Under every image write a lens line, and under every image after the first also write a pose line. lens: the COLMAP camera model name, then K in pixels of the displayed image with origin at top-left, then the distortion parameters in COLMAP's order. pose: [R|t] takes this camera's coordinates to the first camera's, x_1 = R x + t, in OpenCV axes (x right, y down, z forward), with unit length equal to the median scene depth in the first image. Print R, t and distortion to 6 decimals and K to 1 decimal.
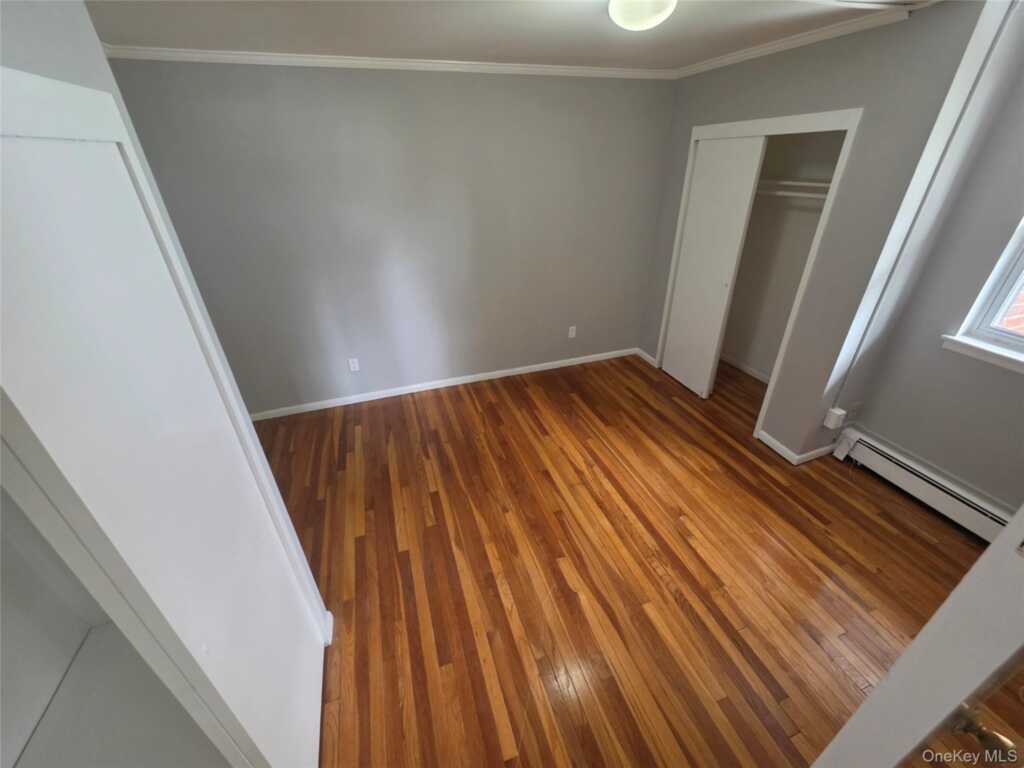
lens RADIAL K [[410.1, 0, 513.5], [0, 410.1, 380.3], [0, 0, 1]] dist [0.002188, 0.000152]
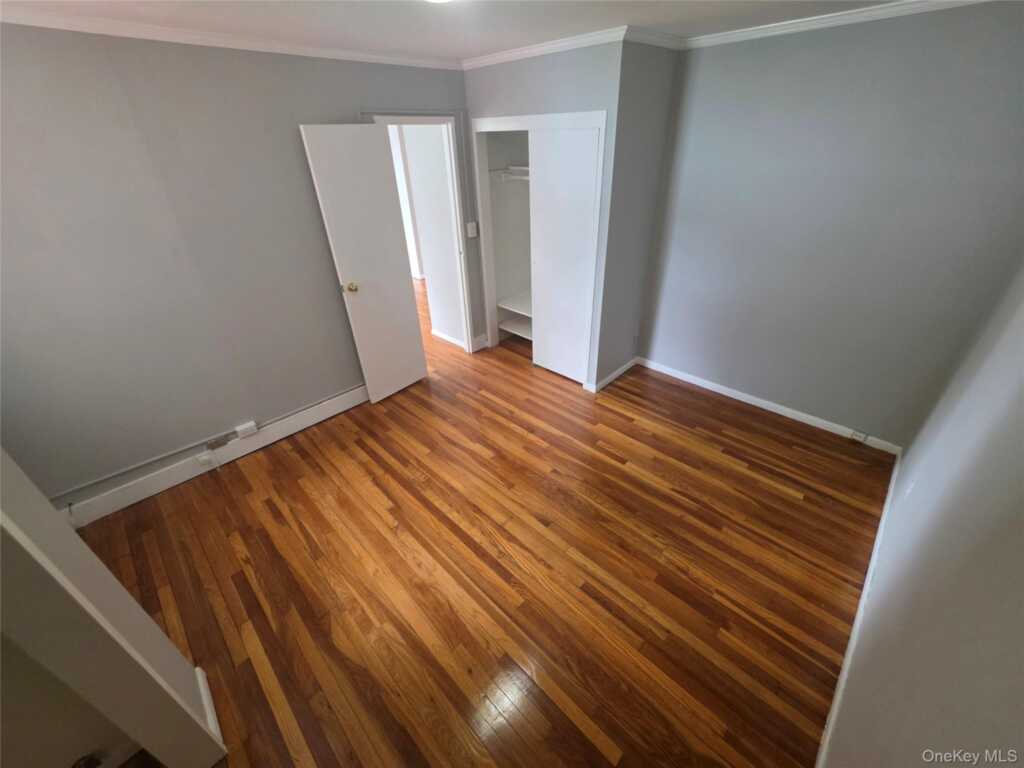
lens RADIAL K [[410.1, 0, 513.5], [0, 410.1, 380.3], [0, 0, 1]] dist [0.002188, 0.000152]
pose [[-0.890476, 0.270491, -0.365906, 0.388780], [-0.183386, 0.522605, 0.832619, -0.658577], [0.416440, 0.808529, -0.415763, 1.138578]]
